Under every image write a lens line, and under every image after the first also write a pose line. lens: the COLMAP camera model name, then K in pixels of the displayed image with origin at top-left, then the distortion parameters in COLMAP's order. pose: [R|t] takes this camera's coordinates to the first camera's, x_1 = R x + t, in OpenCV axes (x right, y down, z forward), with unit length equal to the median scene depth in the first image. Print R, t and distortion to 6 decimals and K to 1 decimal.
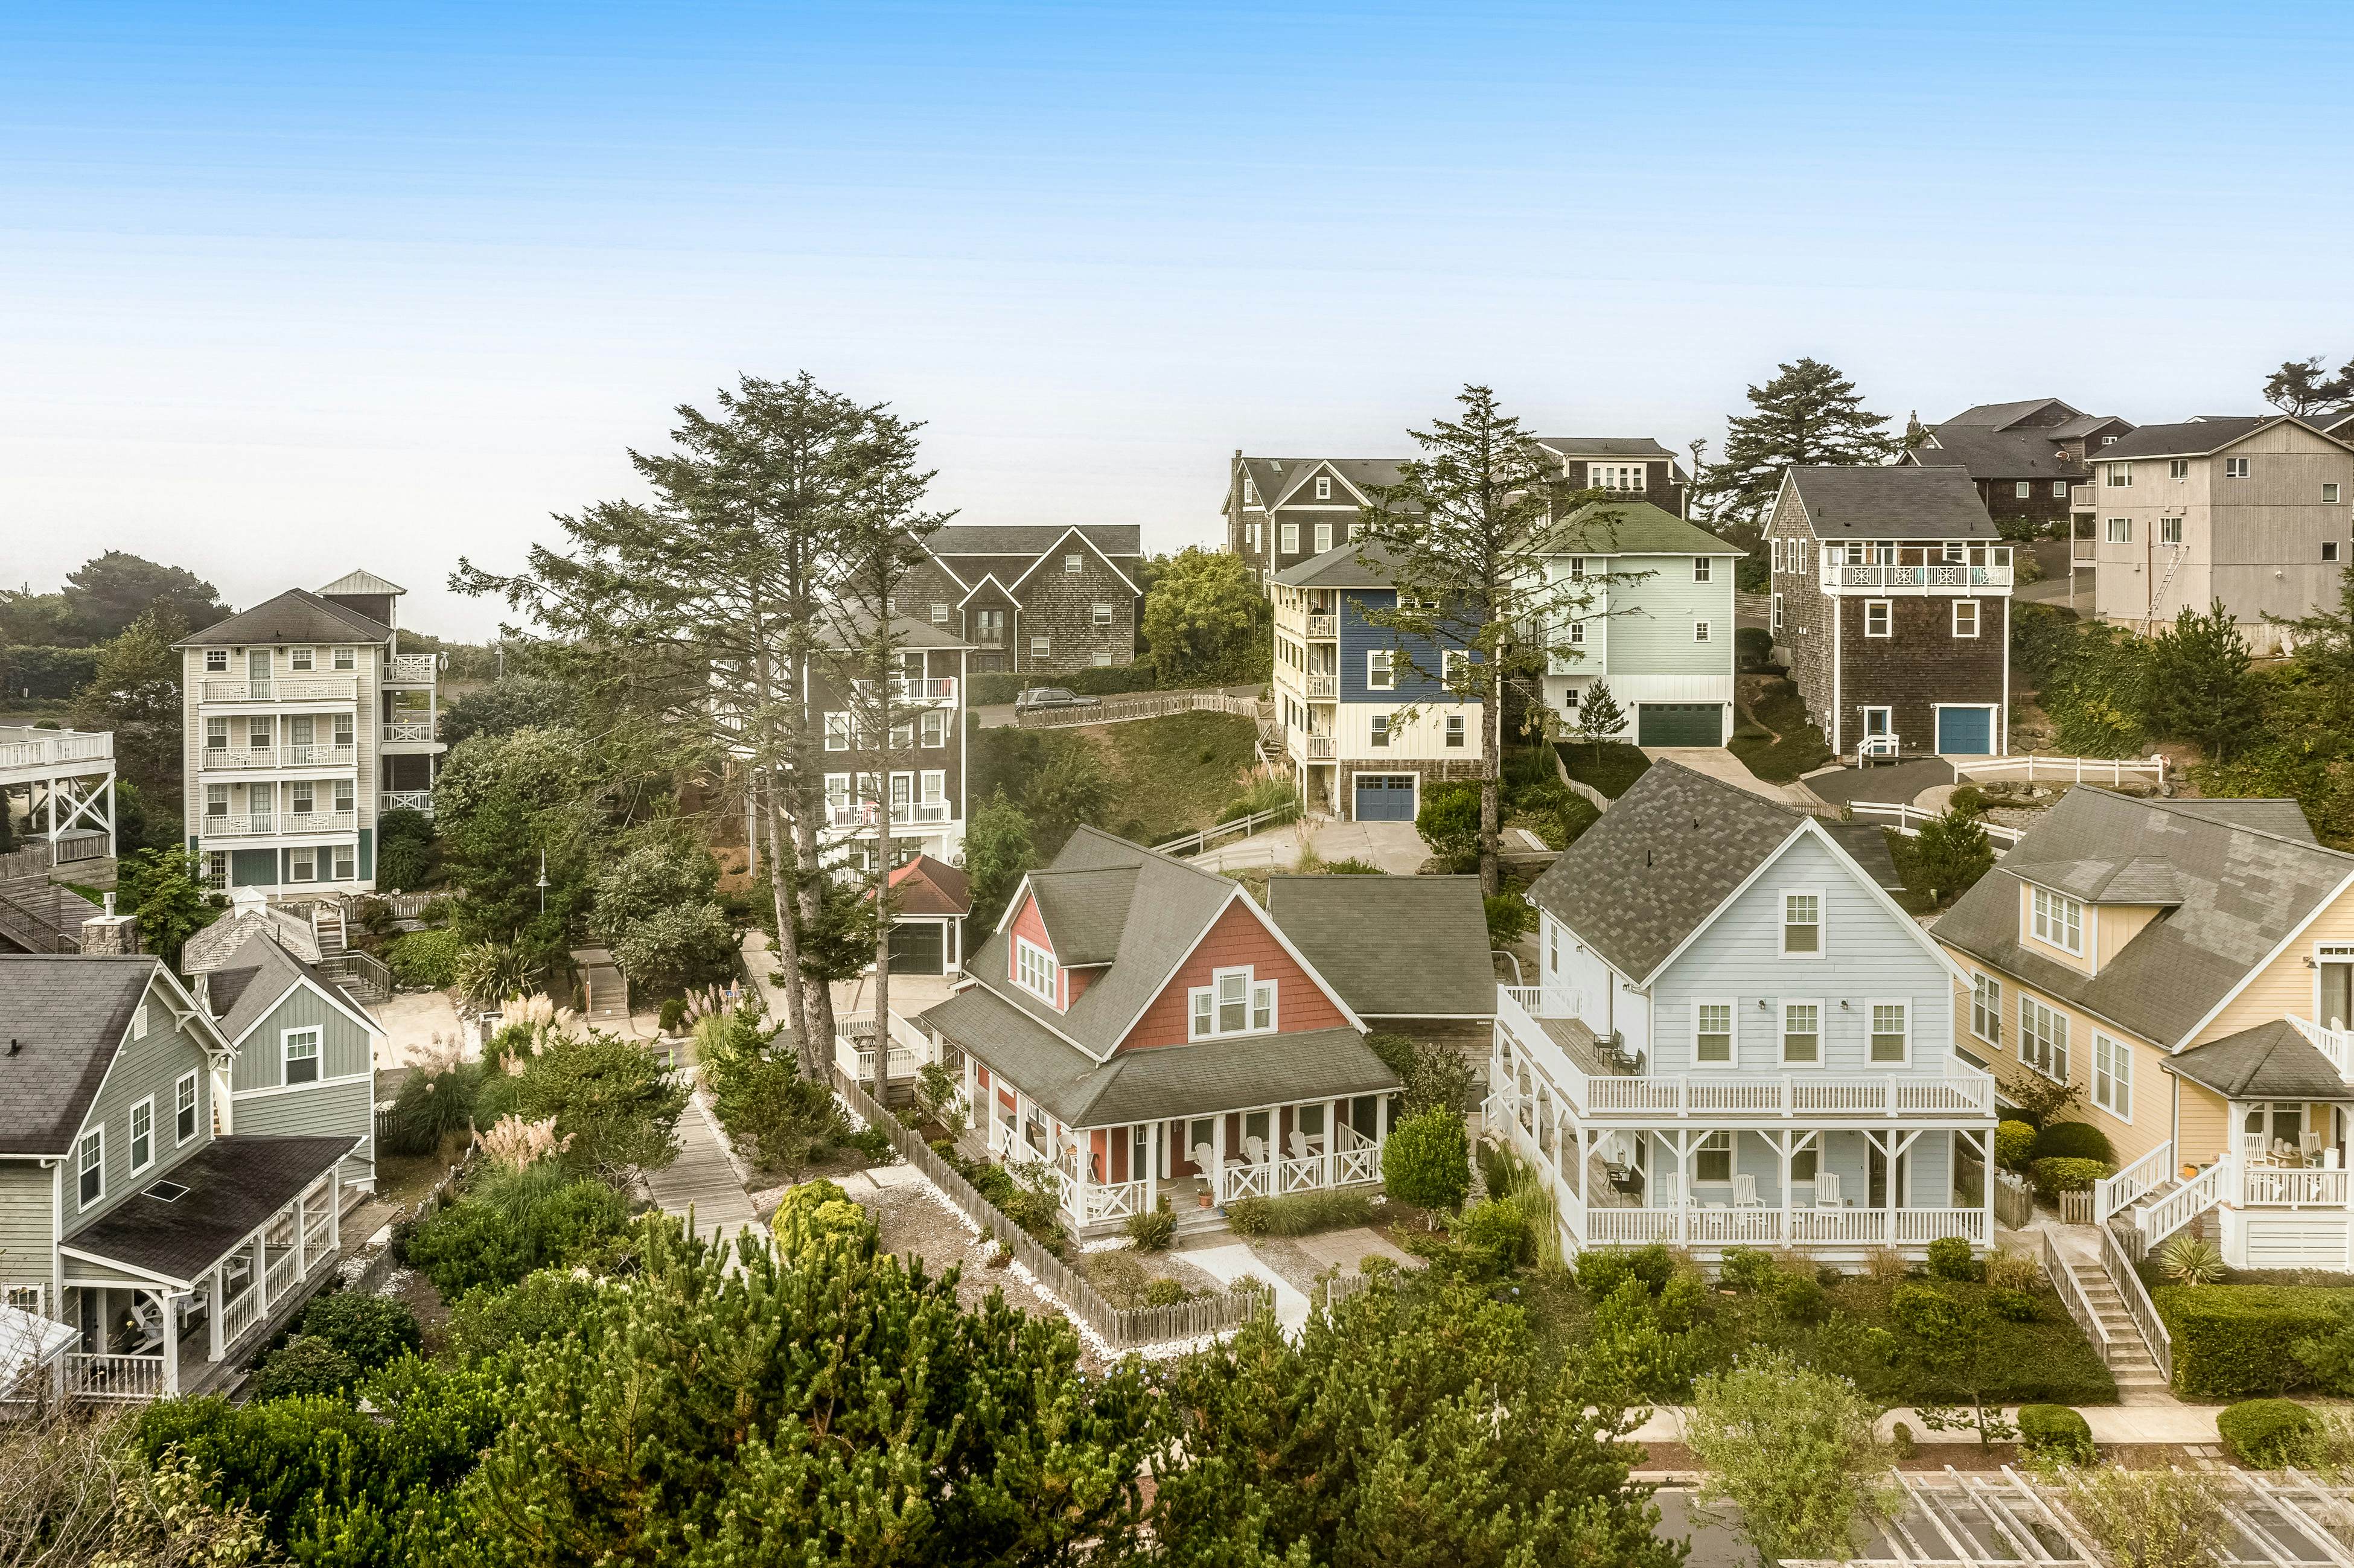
lens RADIAL K [[3364.2, 0, 1257.3], [0, 3364.2, 783.0], [0, 0, 1]] dist [-0.015590, 0.076737]
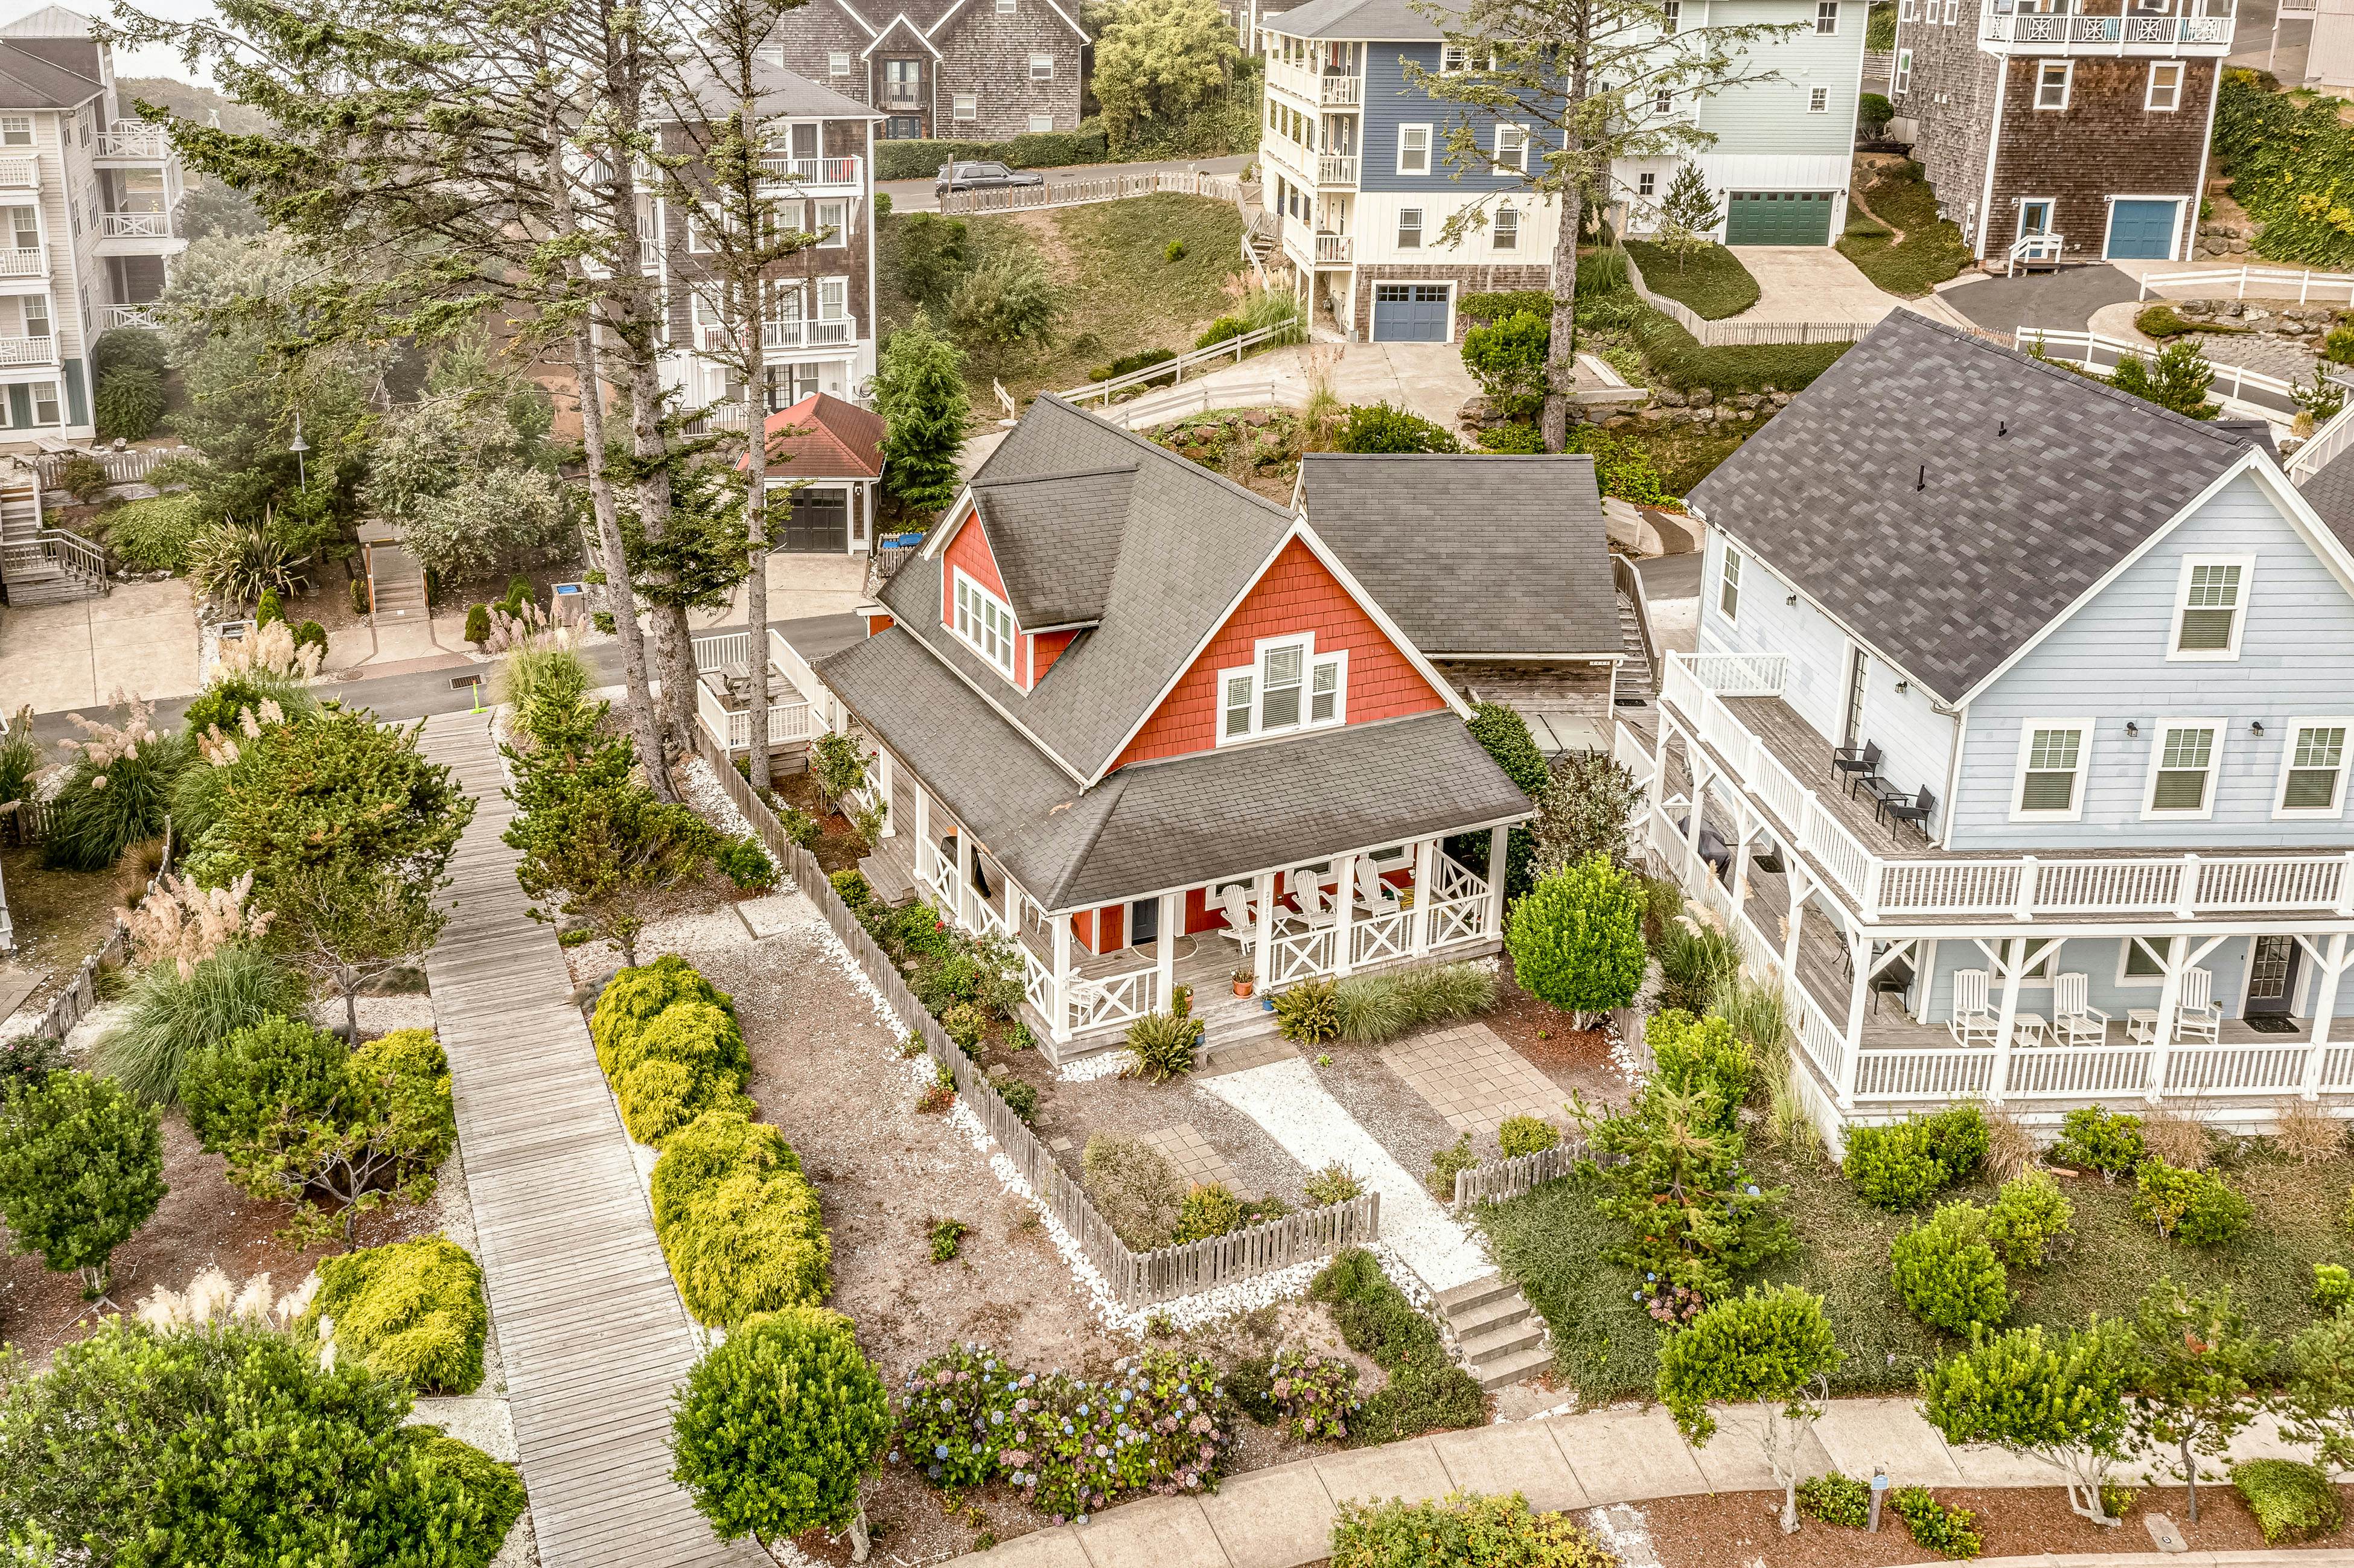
lens RADIAL K [[3364.2, 0, 1257.3], [0, 3364.2, 783.0], [0, 0, 1]] dist [-0.015590, 0.076737]
pose [[0.999645, 0.002457, 0.026529, -0.020654], [-0.006759, 0.986555, 0.163289, -0.017041], [-0.025771, -0.163410, 0.986222, 0.235677]]
